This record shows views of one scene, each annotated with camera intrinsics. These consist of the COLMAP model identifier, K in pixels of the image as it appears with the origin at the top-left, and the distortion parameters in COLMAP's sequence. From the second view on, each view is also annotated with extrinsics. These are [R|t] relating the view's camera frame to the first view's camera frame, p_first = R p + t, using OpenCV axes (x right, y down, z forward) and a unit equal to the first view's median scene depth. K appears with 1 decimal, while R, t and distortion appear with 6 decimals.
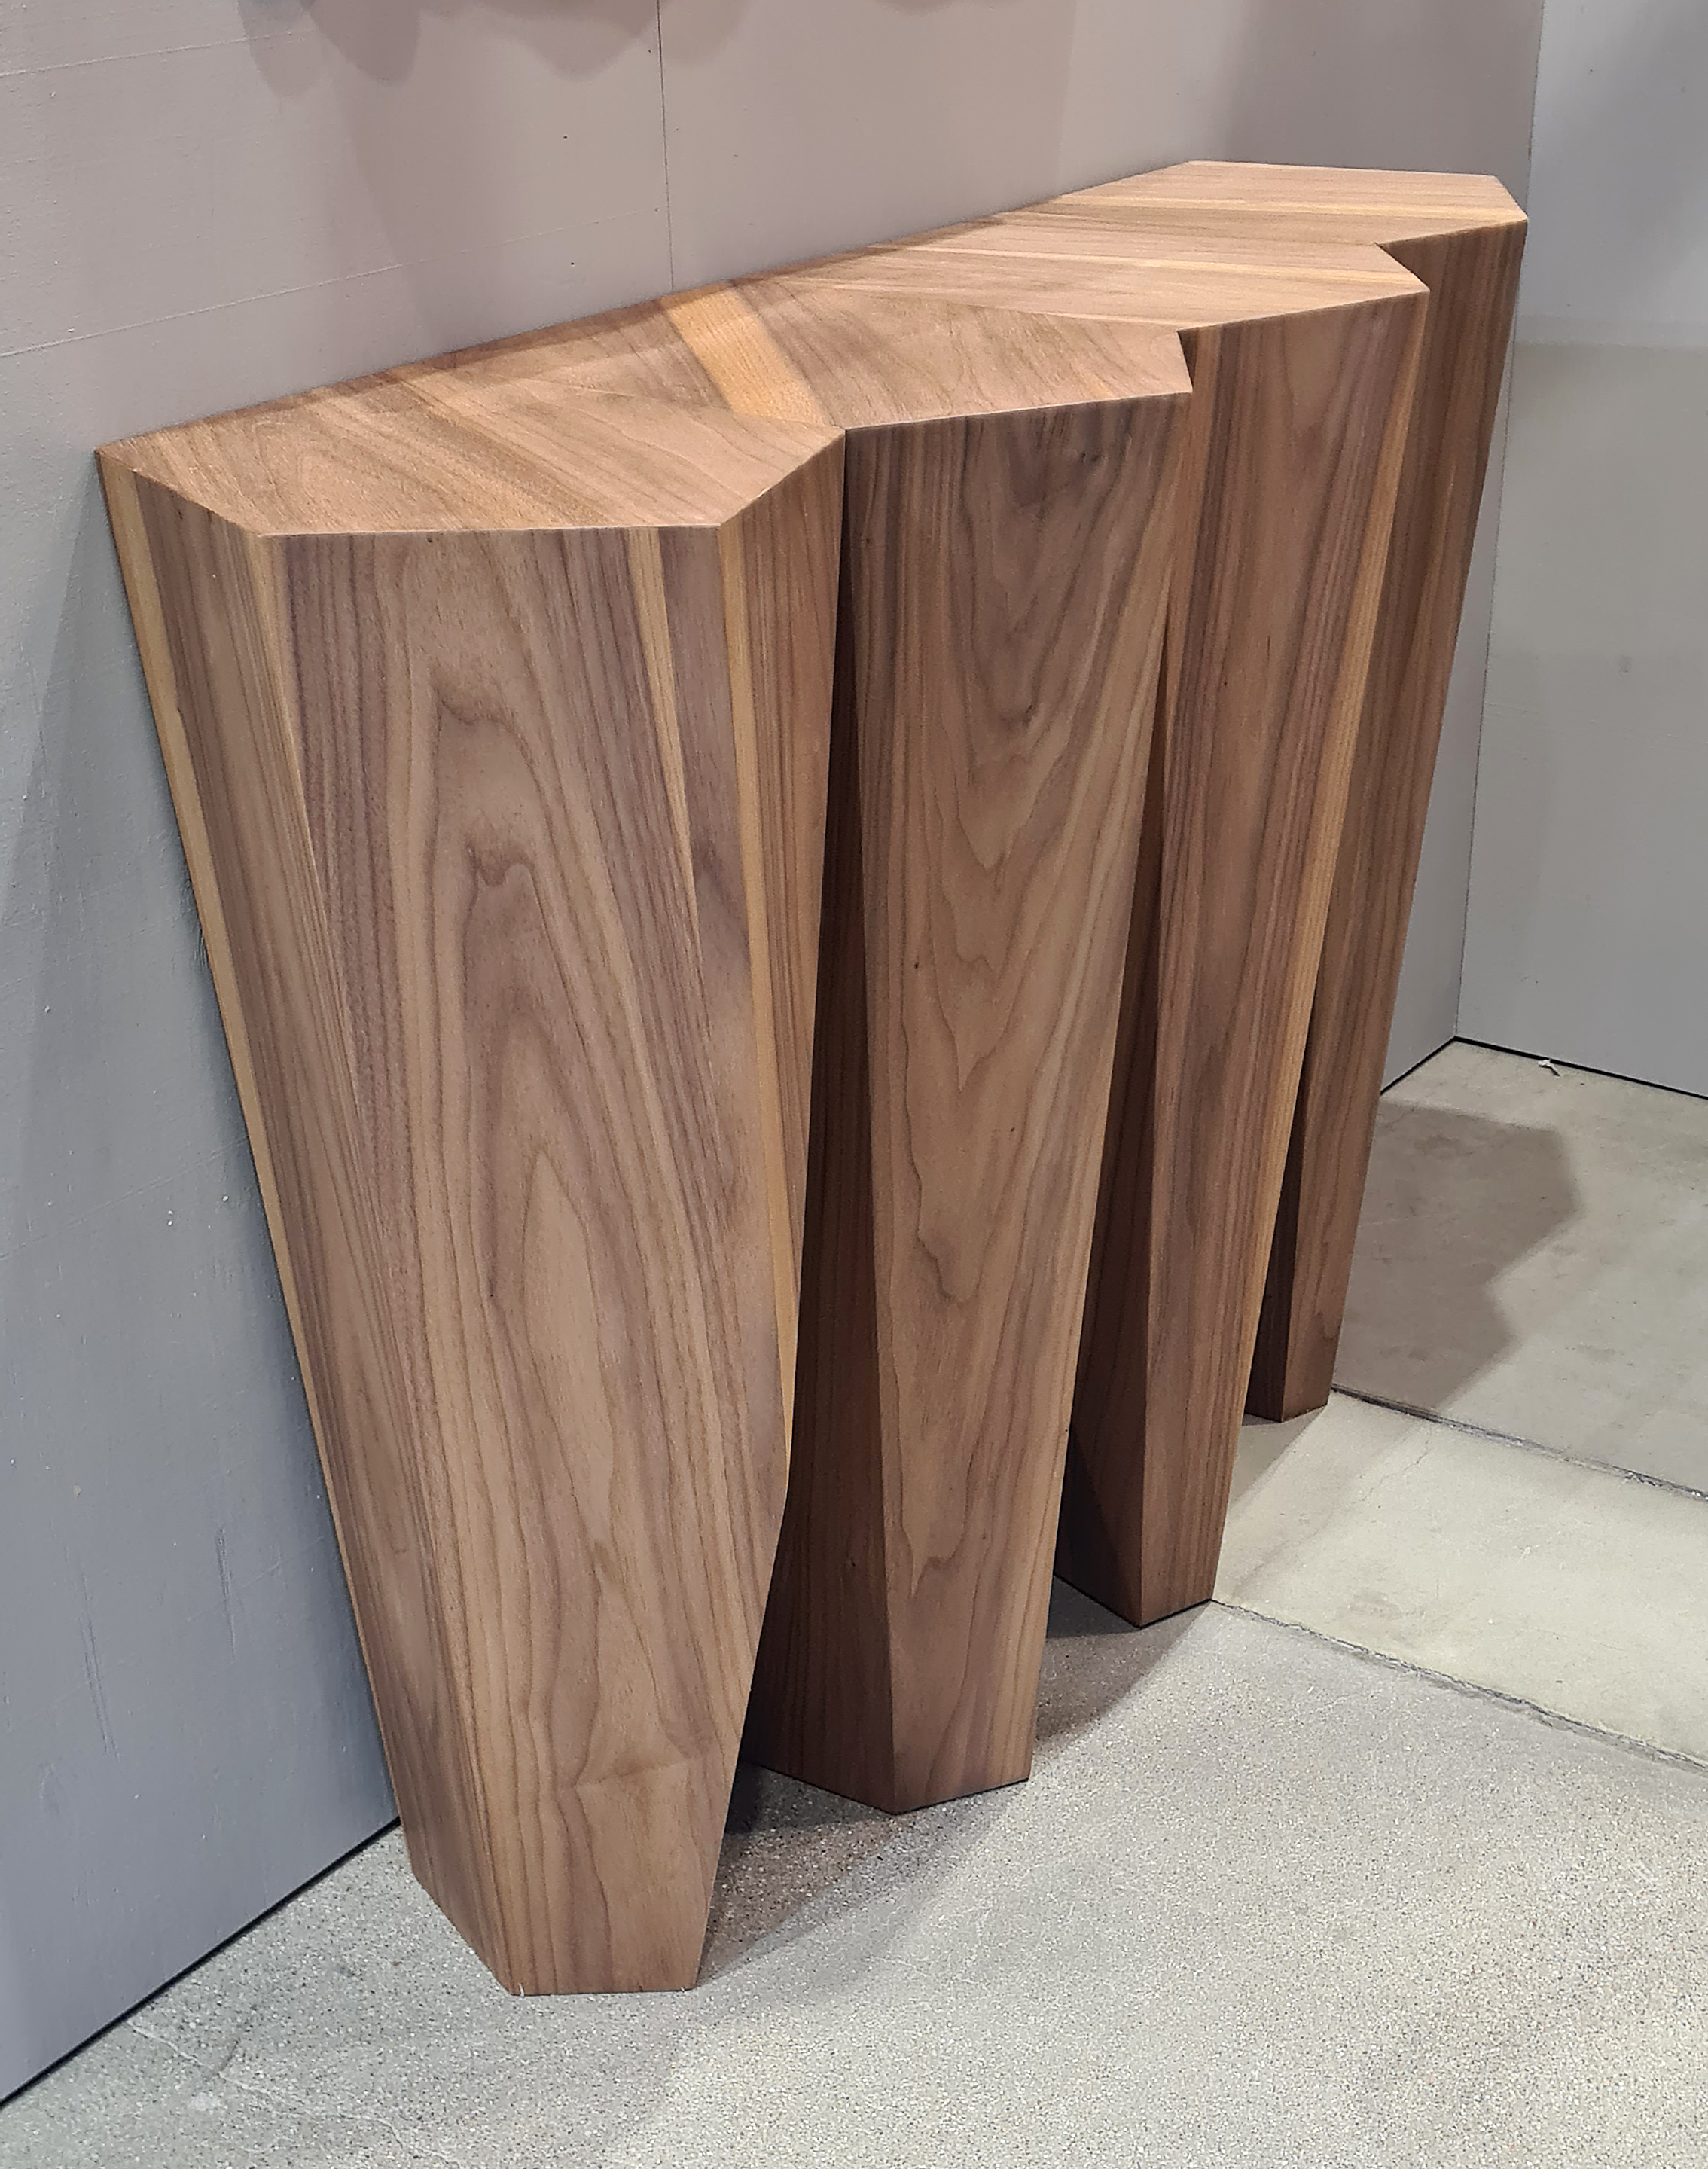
lens RADIAL K [[2082.2, 0, 785.4], [0, 2082.2, 1306.3], [0, 0, 1]] dist [0.045028, 0.000000]
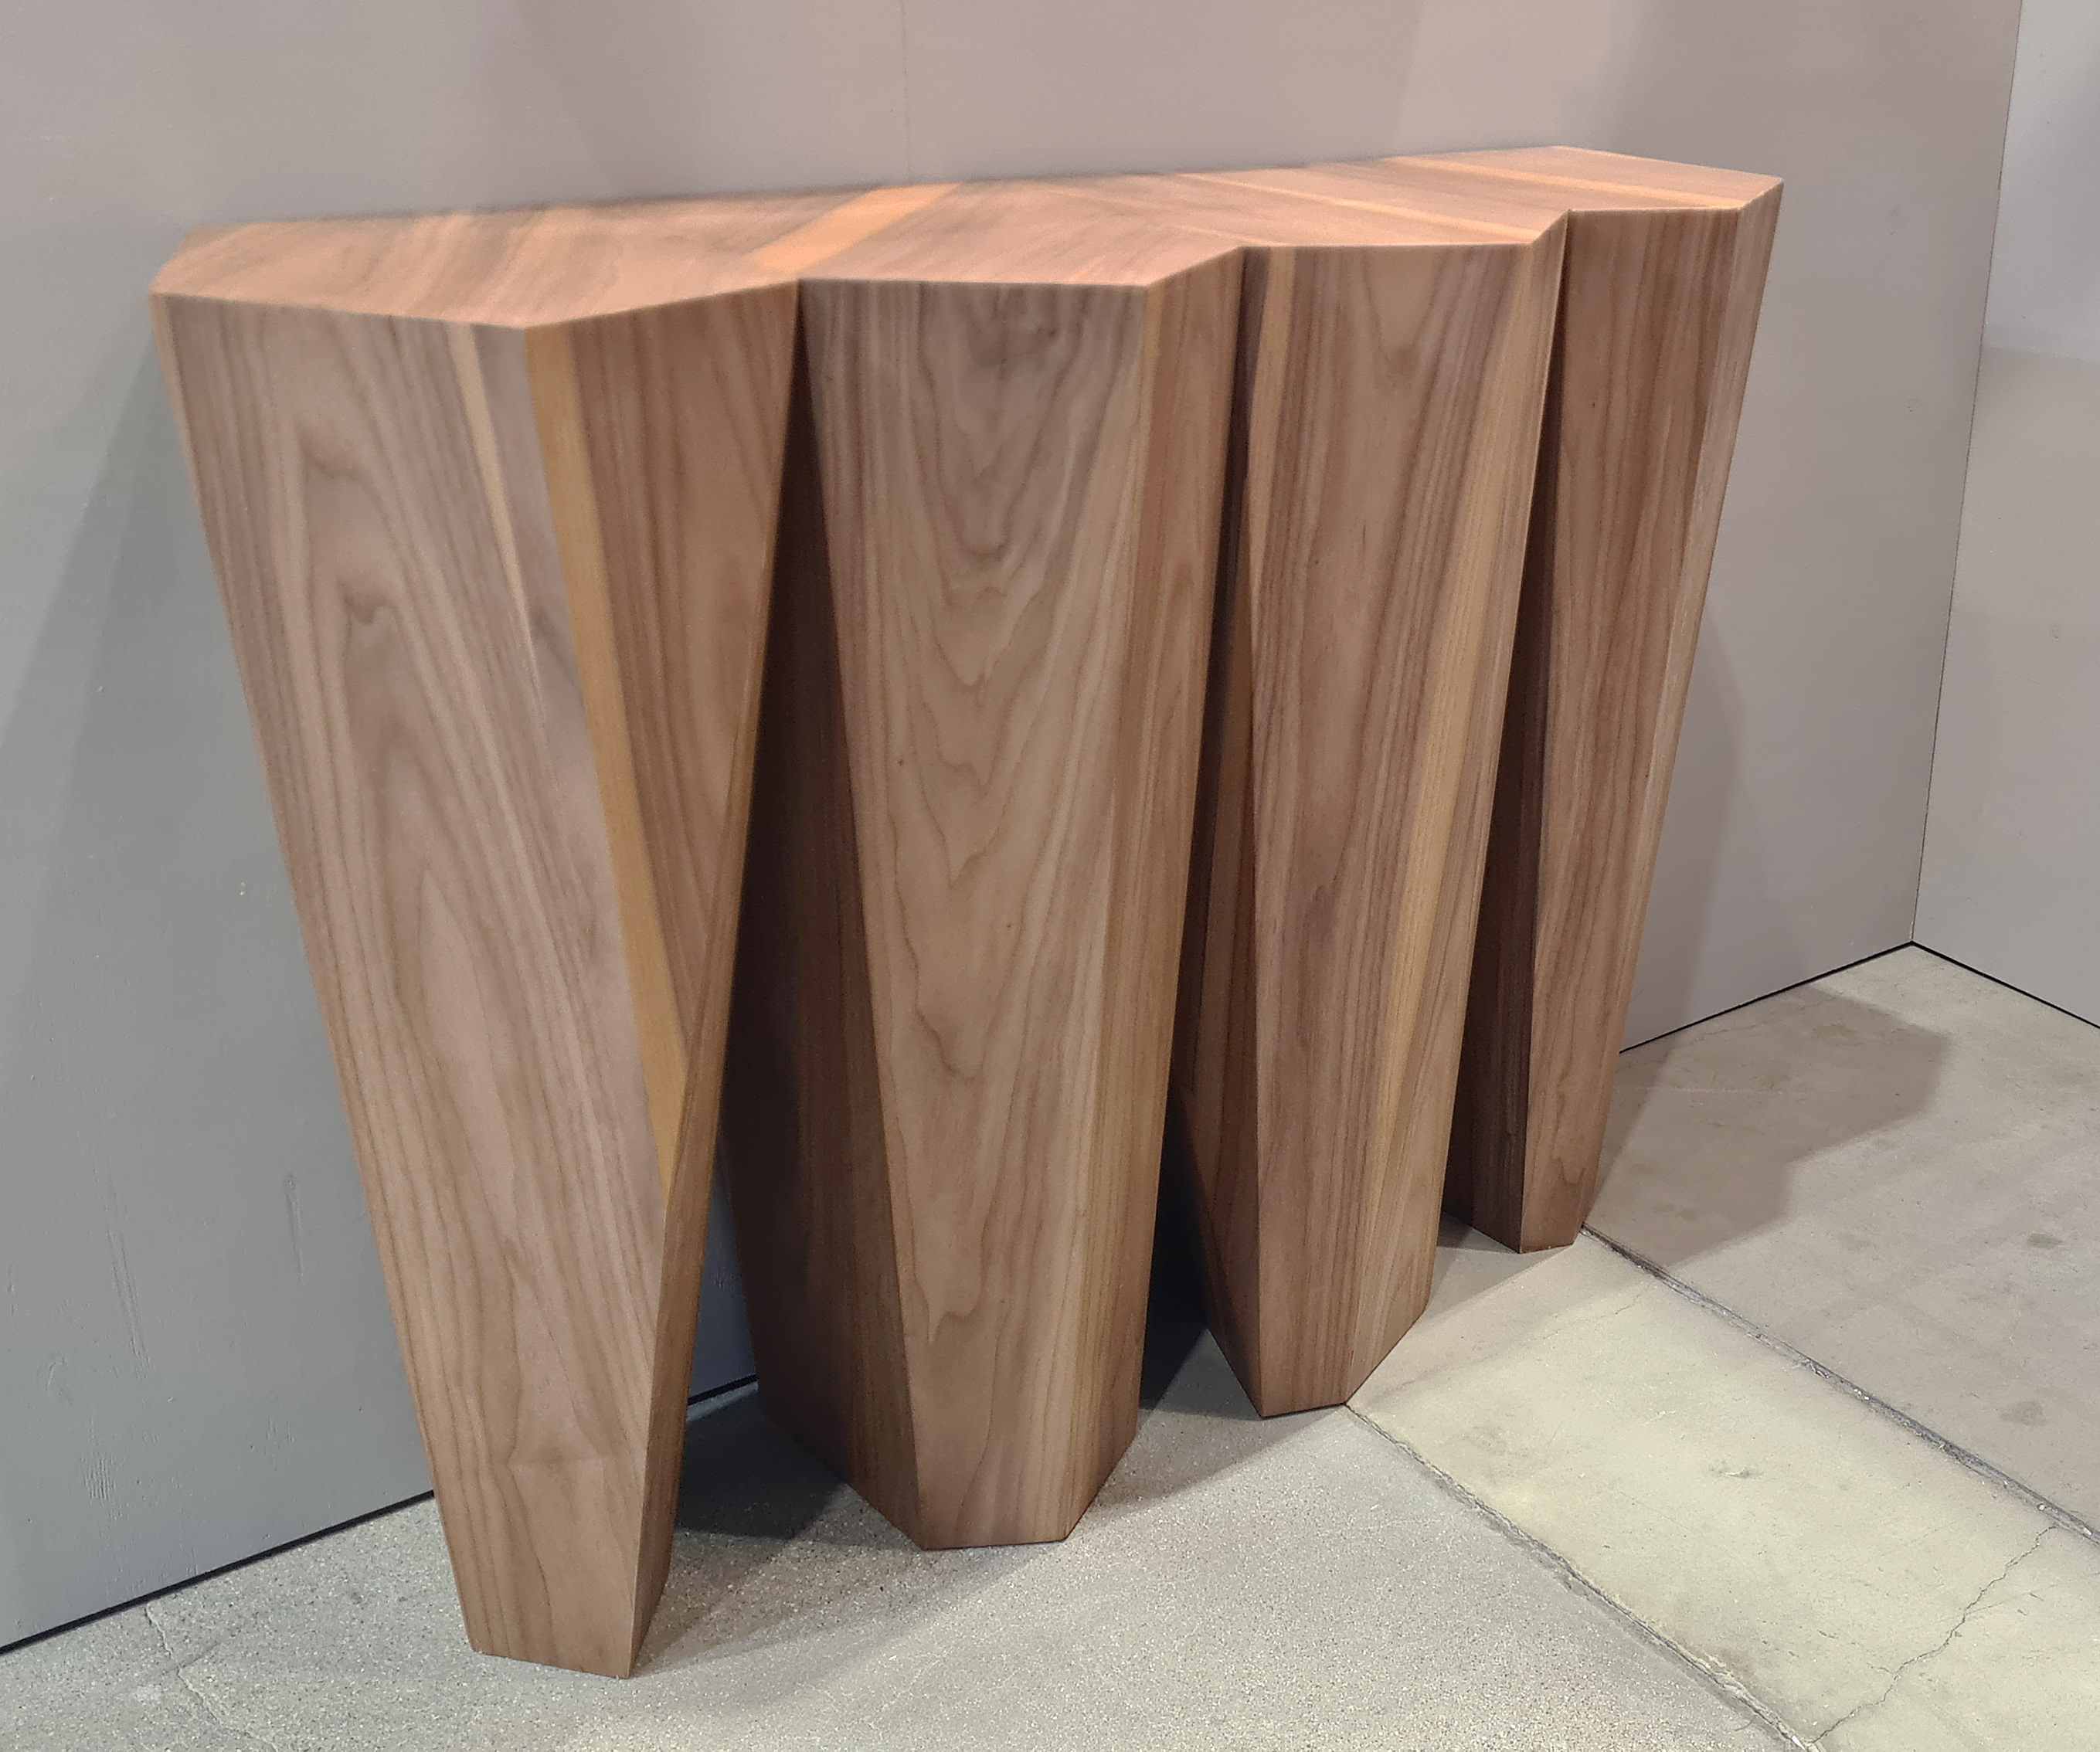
lens RADIAL K [[1801.4, 0, 1053.9], [0, 1801.4, 878.4], [0, 0, 1]] dist [0.039037, -0.009716]
pose [[0.980116, 0.148510, -0.131594, 0.248040], [-0.161323, 0.982539, -0.092695, -0.025569], [0.115530, 0.112081, 0.986960, 0.070357]]
